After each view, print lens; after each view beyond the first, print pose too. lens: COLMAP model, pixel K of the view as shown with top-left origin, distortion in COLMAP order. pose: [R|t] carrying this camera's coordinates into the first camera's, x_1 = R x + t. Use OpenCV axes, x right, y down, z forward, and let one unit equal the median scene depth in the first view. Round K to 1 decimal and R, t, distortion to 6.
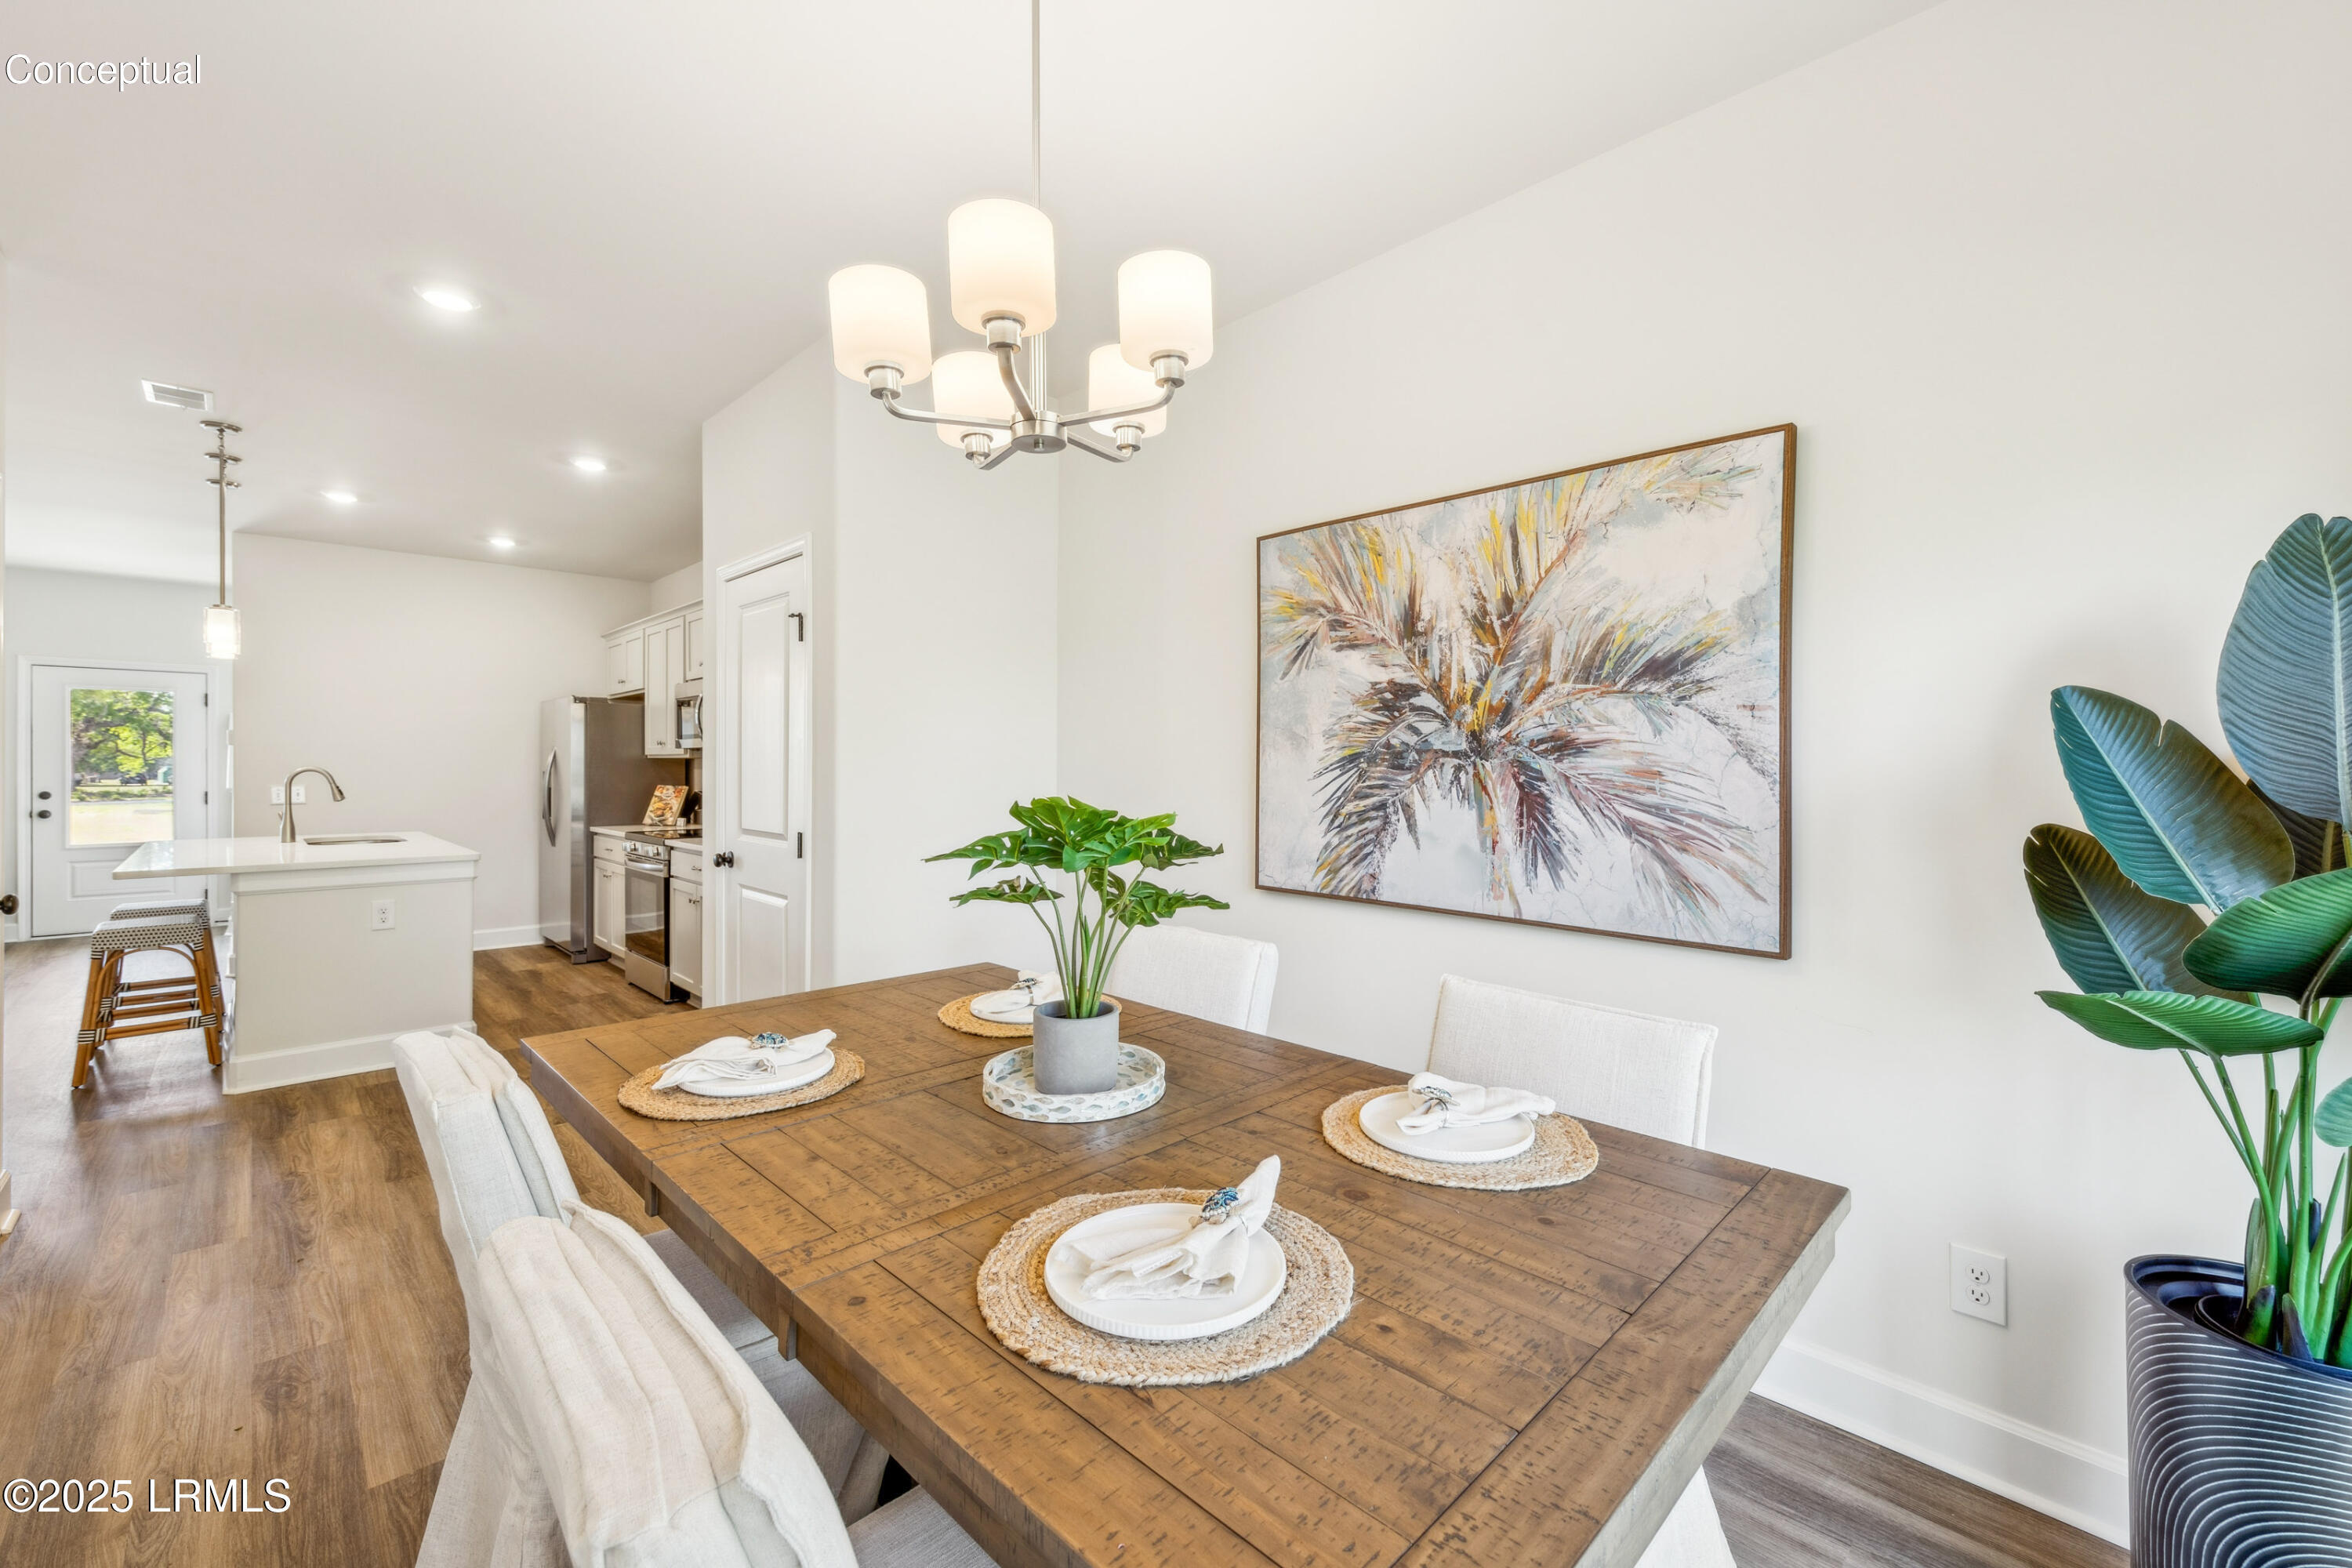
lens RADIAL K [[998.3, 0, 1177.8], [0, 998.3, 772.7], [0, 0, 1]] dist [0.000257, 0.000003]
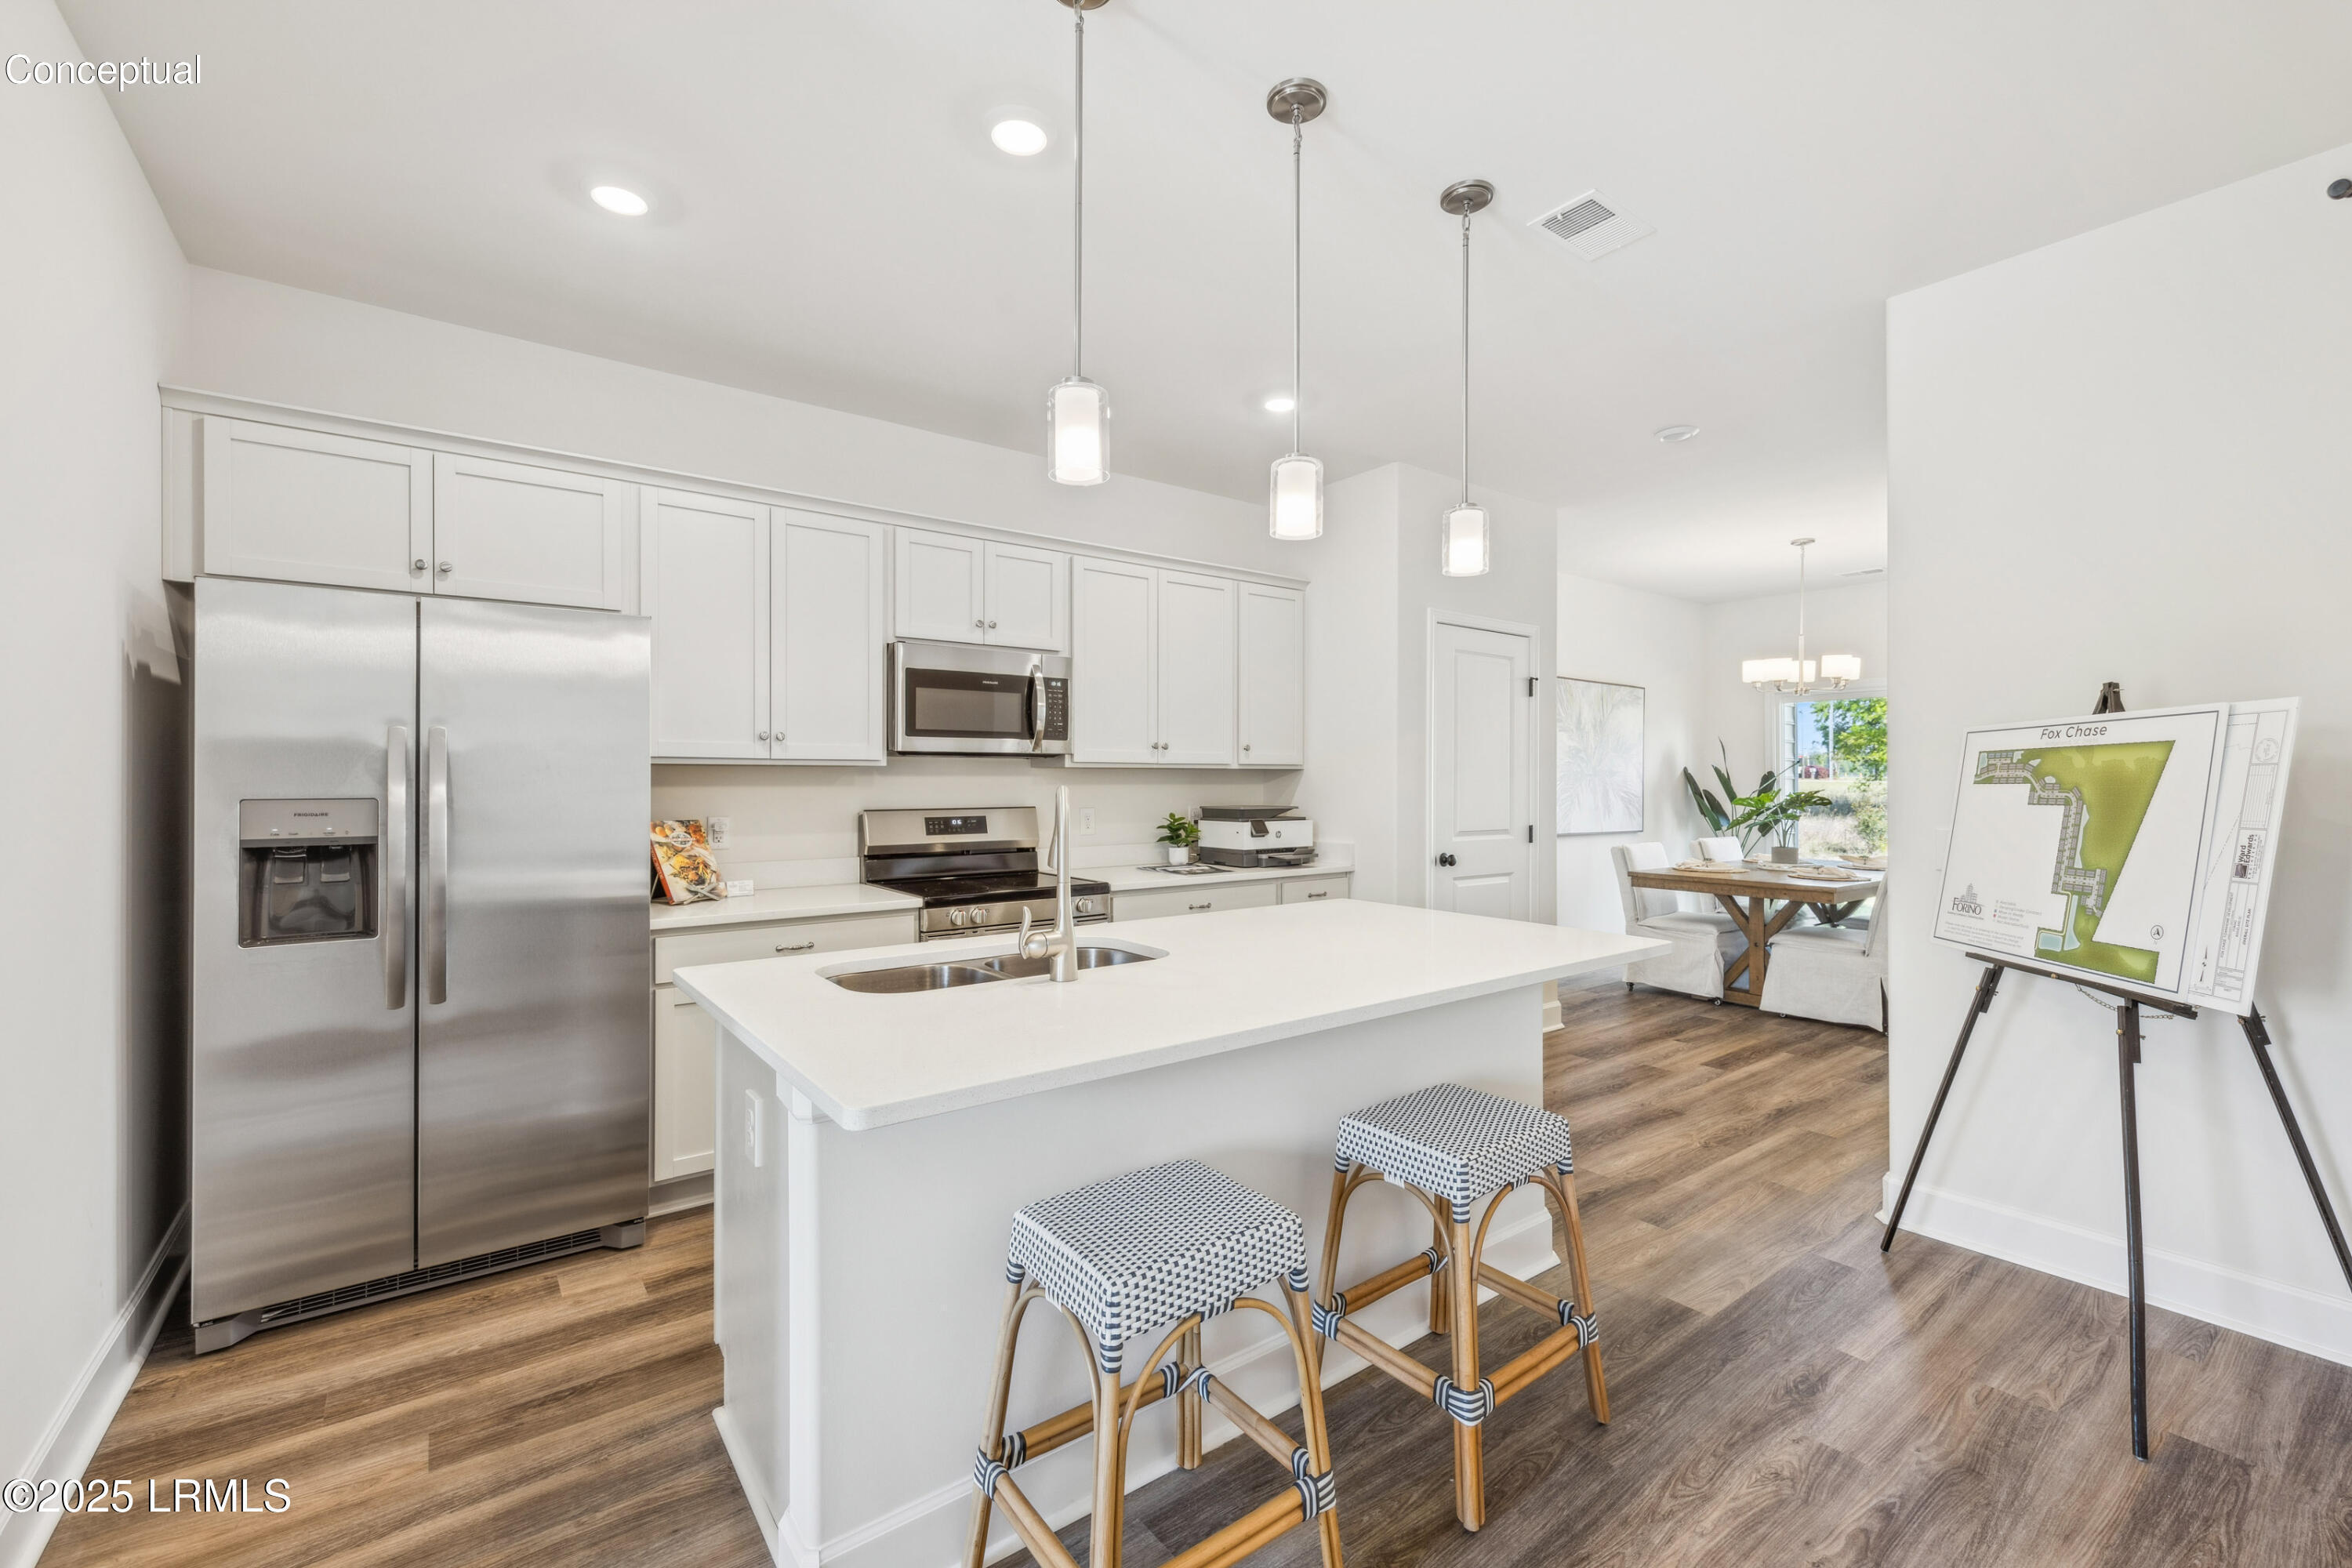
lens RADIAL K [[998.3, 0, 1193.6], [0, 998.3, 778.0], [0, 0, 1]] dist [0.000257, 0.000003]
pose [[0.096920, -0.006007, 0.995274, -2.293487], [0.004482, 0.999974, 0.005598, -0.026904], [-0.995282, 0.003918, 0.096945, 1.628620]]
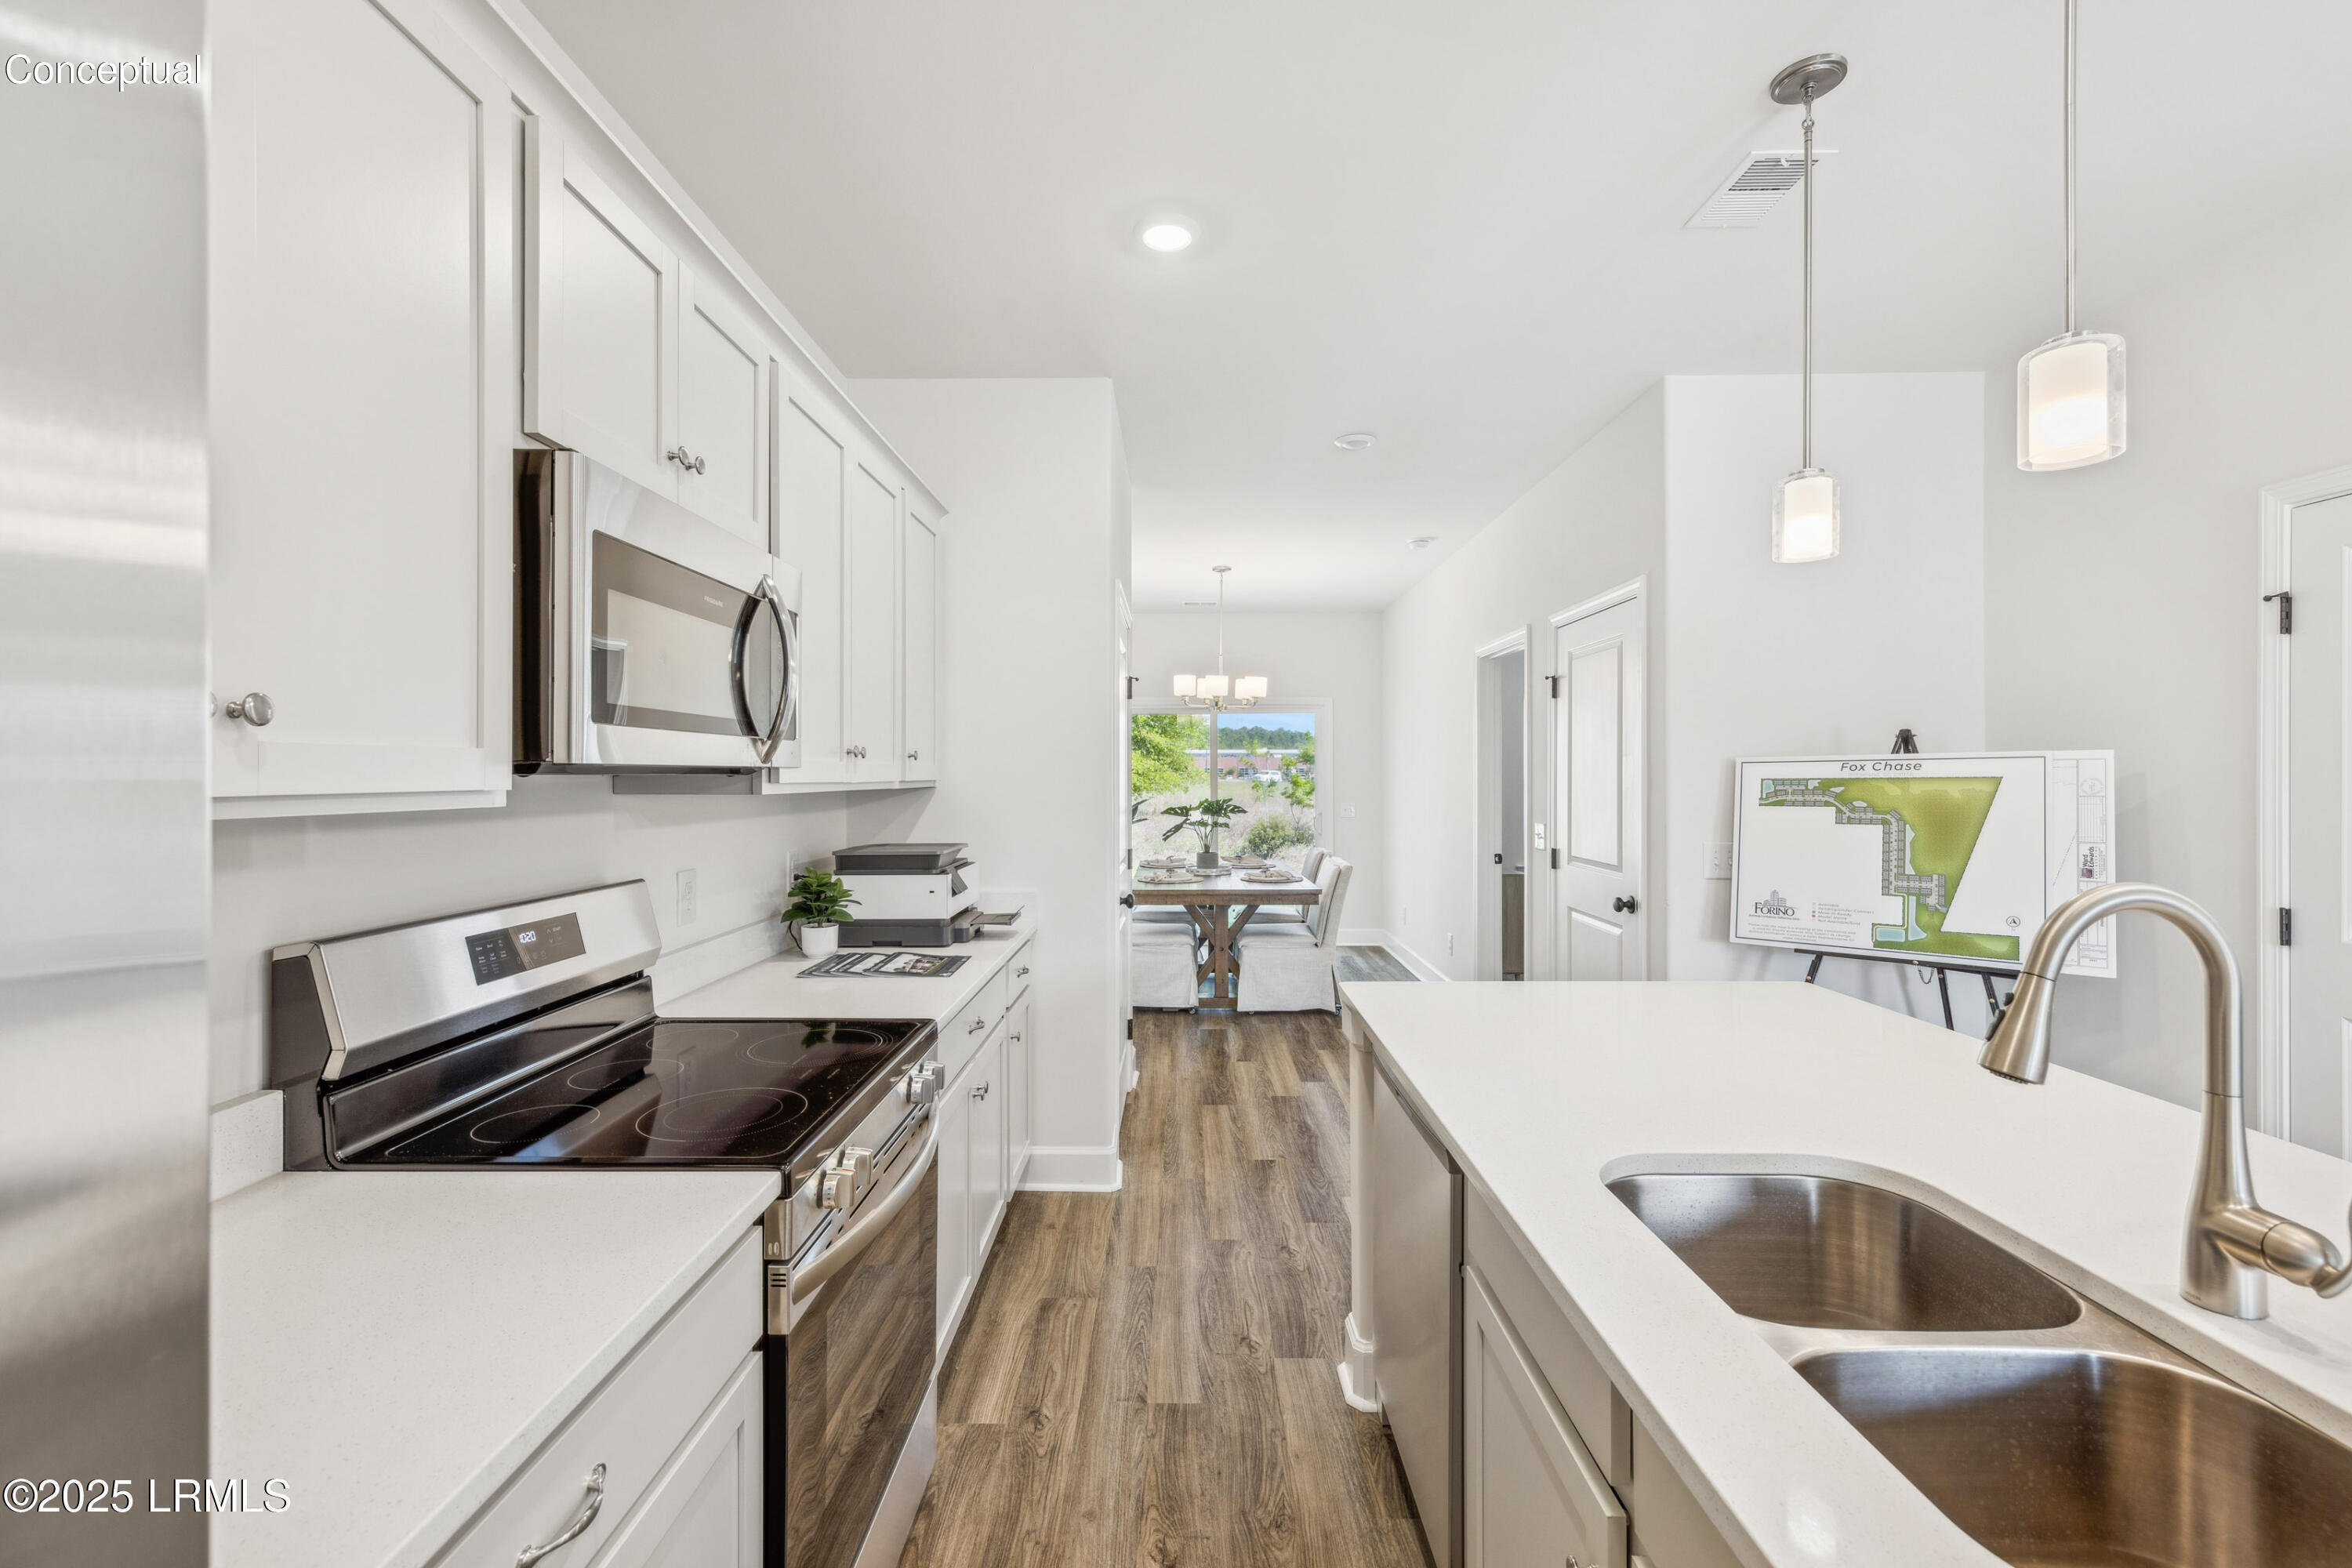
lens RADIAL K [[998.3, 0, 1177.4], [0, 998.3, 776.1], [0, 0, 1]] dist [0.000257, 0.000003]
pose [[-0.728692, -0.007586, 0.684800, -1.575648], [-0.001752, 0.999956, 0.009214, -0.055671], [-0.684840, 0.005514, -0.728673, 2.258475]]
